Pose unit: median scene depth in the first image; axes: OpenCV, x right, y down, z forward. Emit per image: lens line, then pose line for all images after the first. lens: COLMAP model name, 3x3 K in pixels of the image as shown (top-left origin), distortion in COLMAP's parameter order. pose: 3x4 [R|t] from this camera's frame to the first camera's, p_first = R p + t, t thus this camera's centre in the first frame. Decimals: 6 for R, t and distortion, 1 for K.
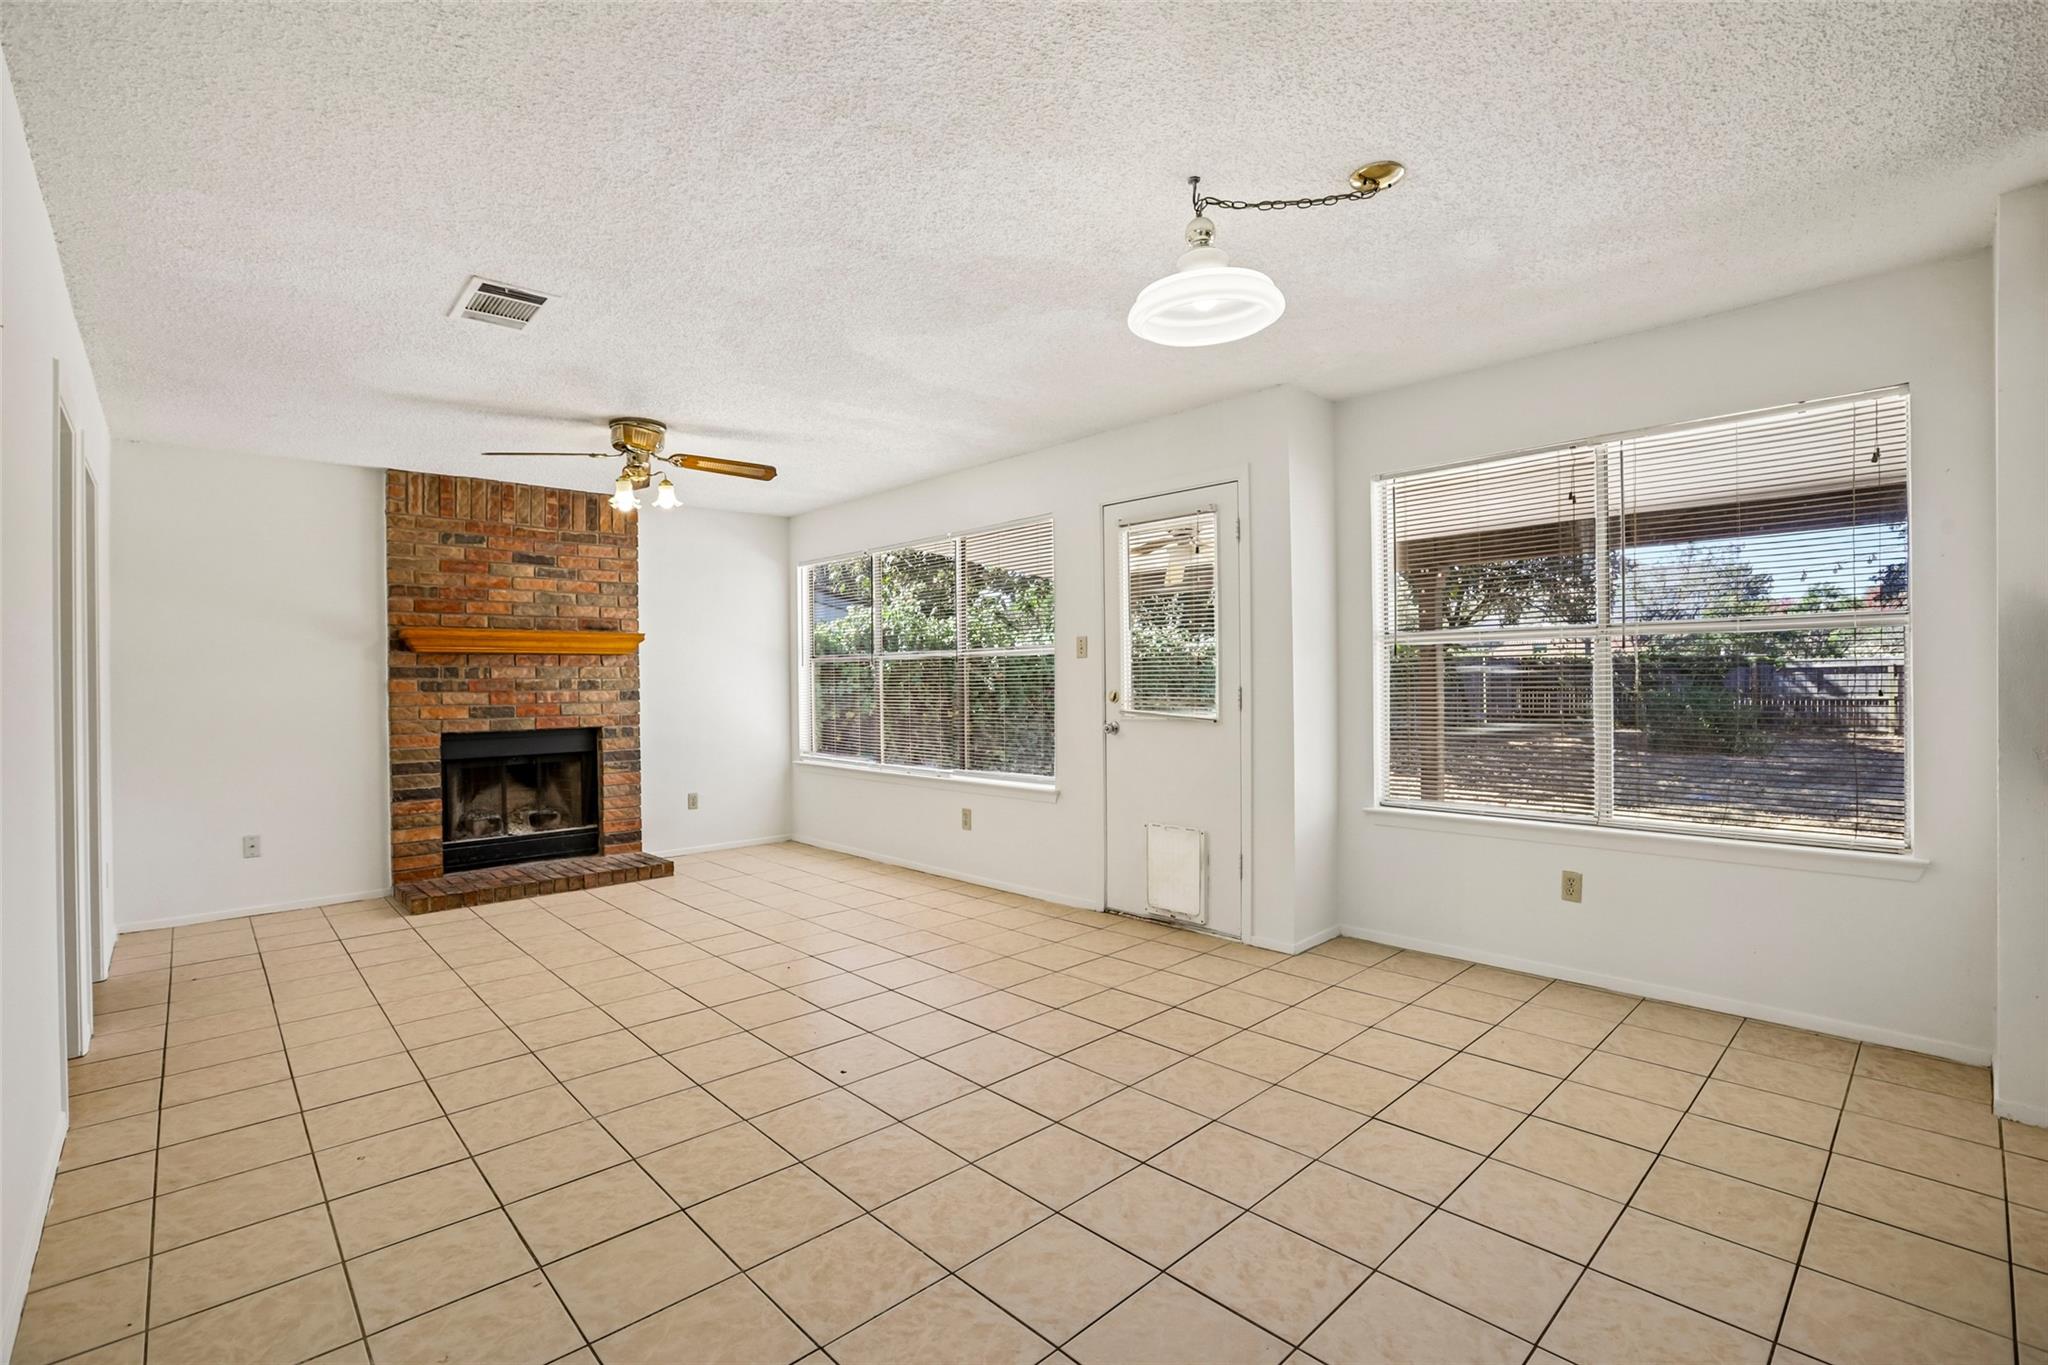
lens RADIAL K [[933.8, 0, 987.8], [0, 933.8, 657.6], [0, 0, 1]] dist [-0.031180, 0.004882]
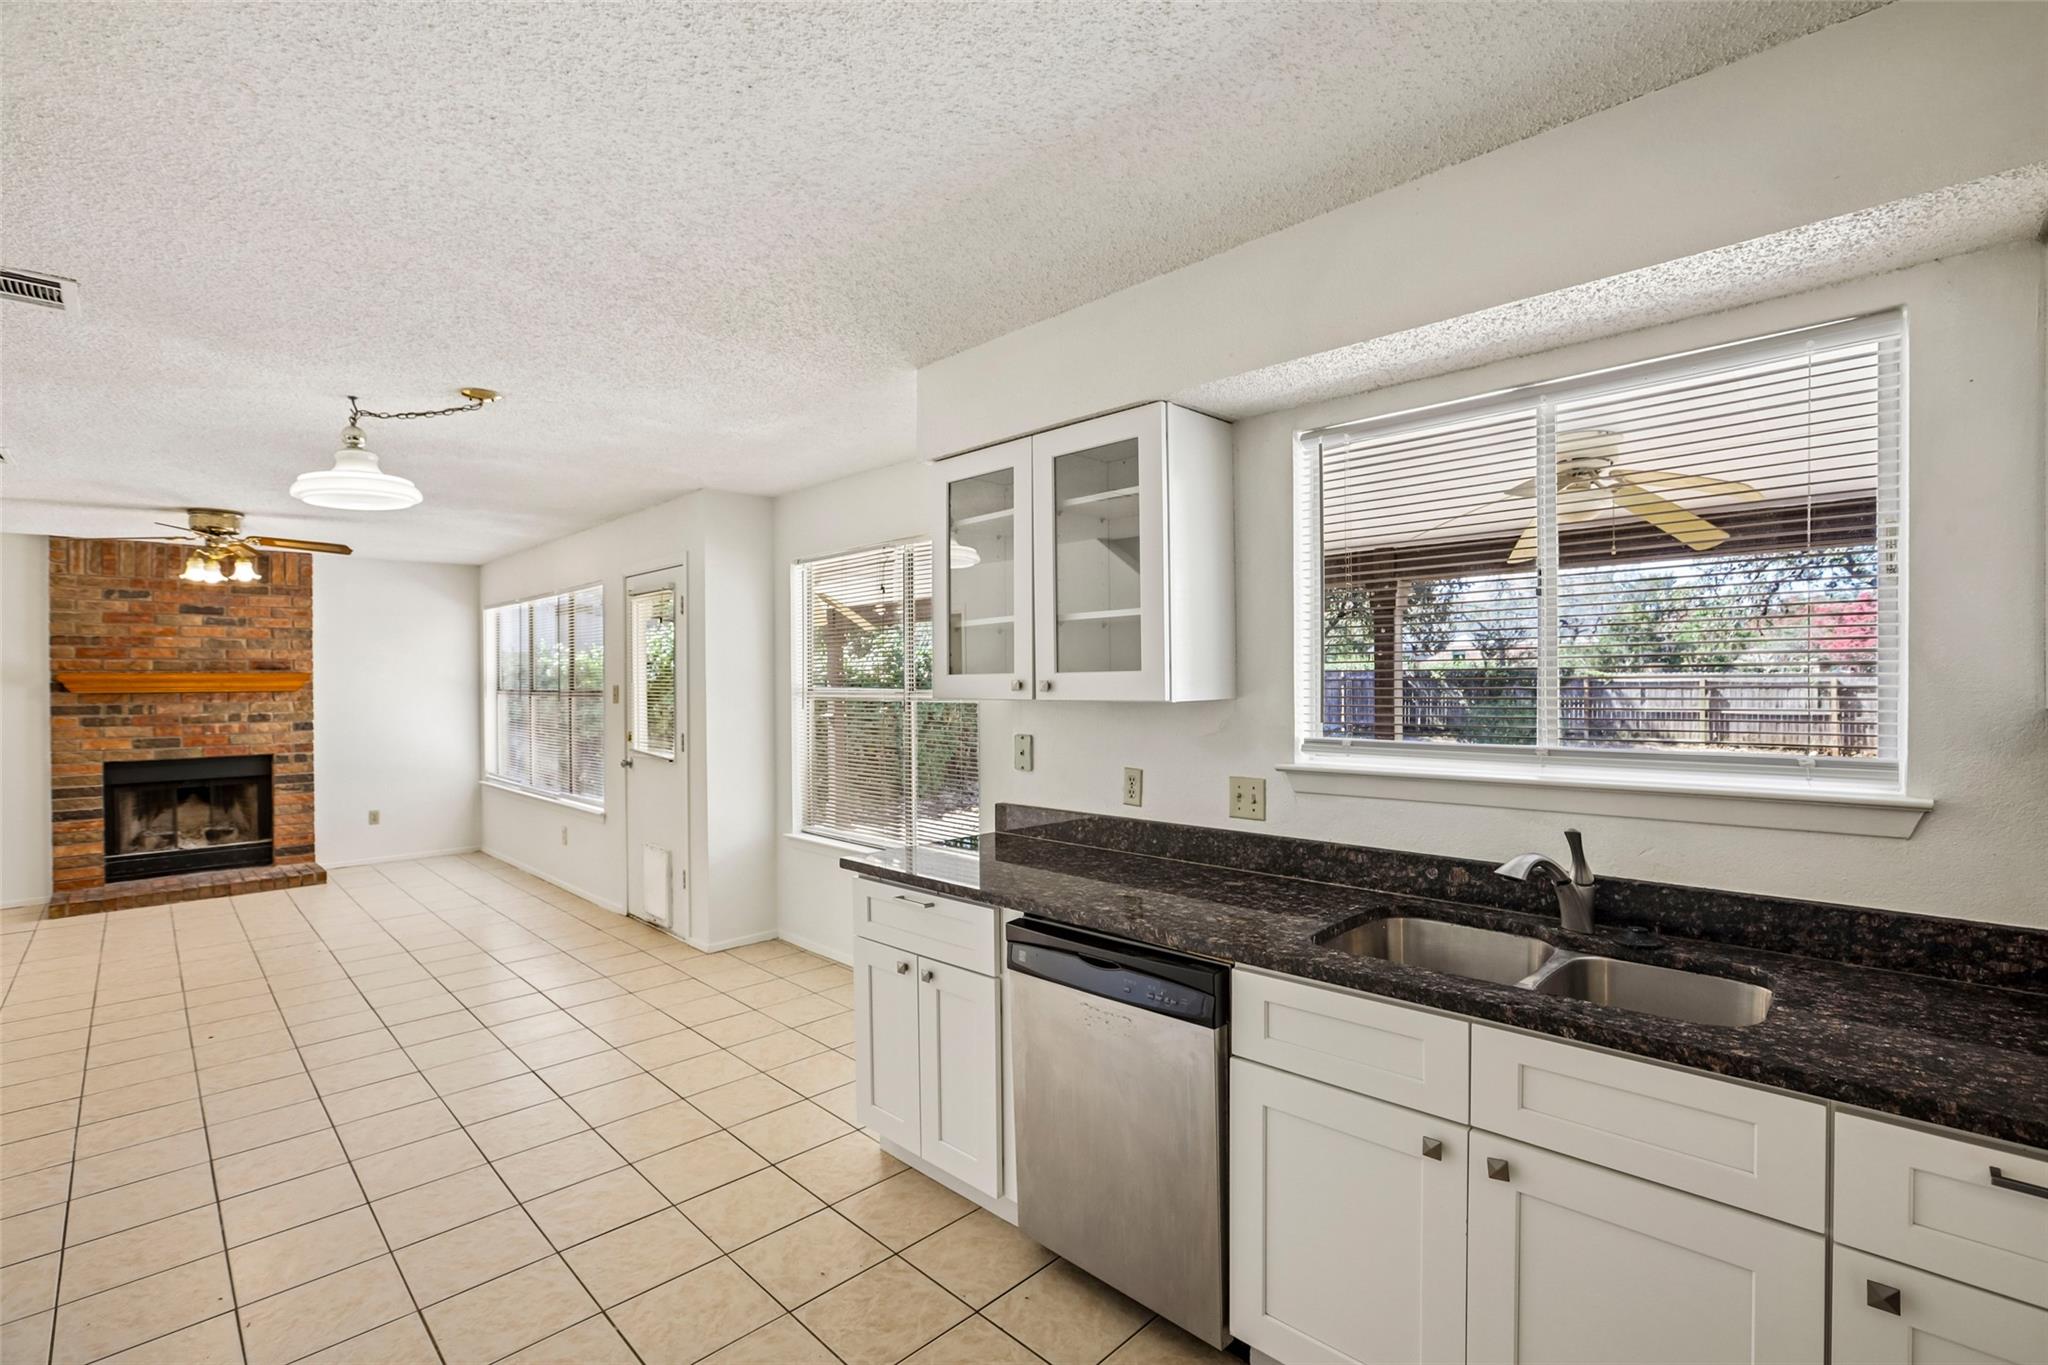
lens RADIAL K [[933.8, 0, 1046.5], [0, 933.8, 668.6], [0, 0, 1]] dist [-0.031180, 0.004882]
pose [[0.999186, 0.005631, 0.039954, 0.527427], [-0.006468, 0.999762, 0.020853, -0.065234], [-0.039827, -0.021094, 0.998984, -0.180171]]
